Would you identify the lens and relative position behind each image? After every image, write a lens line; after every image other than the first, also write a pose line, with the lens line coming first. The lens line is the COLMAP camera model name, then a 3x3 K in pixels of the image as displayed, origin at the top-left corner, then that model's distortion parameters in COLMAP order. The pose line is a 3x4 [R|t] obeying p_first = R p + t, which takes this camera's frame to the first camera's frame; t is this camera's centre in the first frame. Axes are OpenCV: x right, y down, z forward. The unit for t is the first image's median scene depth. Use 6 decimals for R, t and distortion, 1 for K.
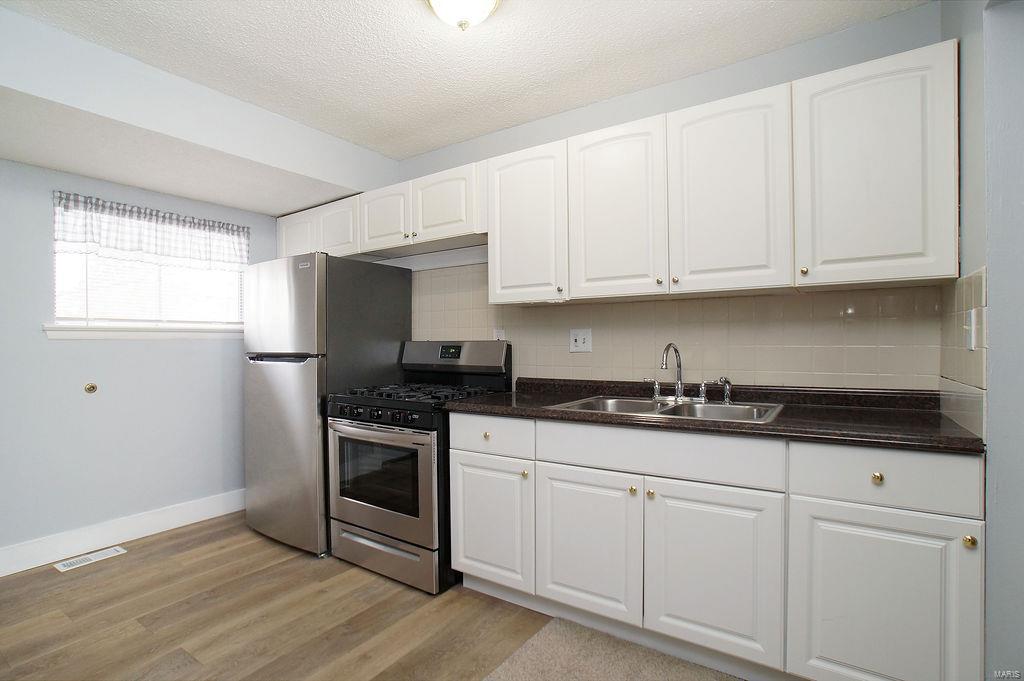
lens RADIAL K [[493.2, 0, 499.4], [0, 493.2, 339.0], [0, 0, 1]] dist [-0.067081, 0.033702]
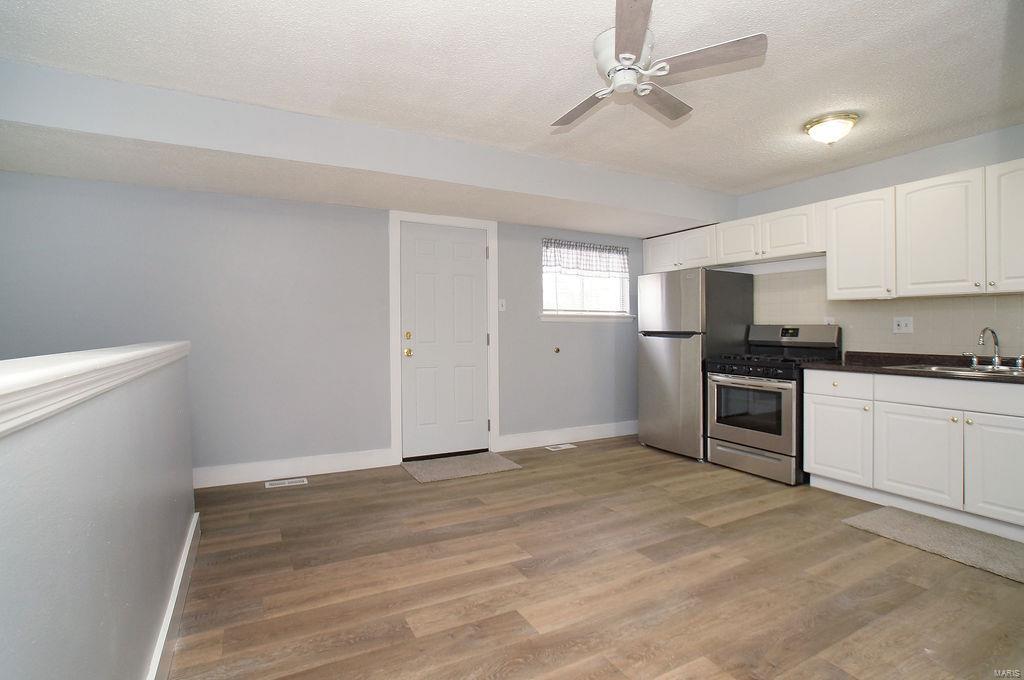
lens RADIAL K [[490.4, 0, 505.9], [0, 490.4, 318.2], [0, 0, 1]] dist [-0.071486, 0.031399]
pose [[0.888693, 0.003952, -0.458486, -0.215376], [-0.009711, 0.999901, -0.010204, 0.008481], [0.458401, 0.013520, 0.888643, -0.691739]]
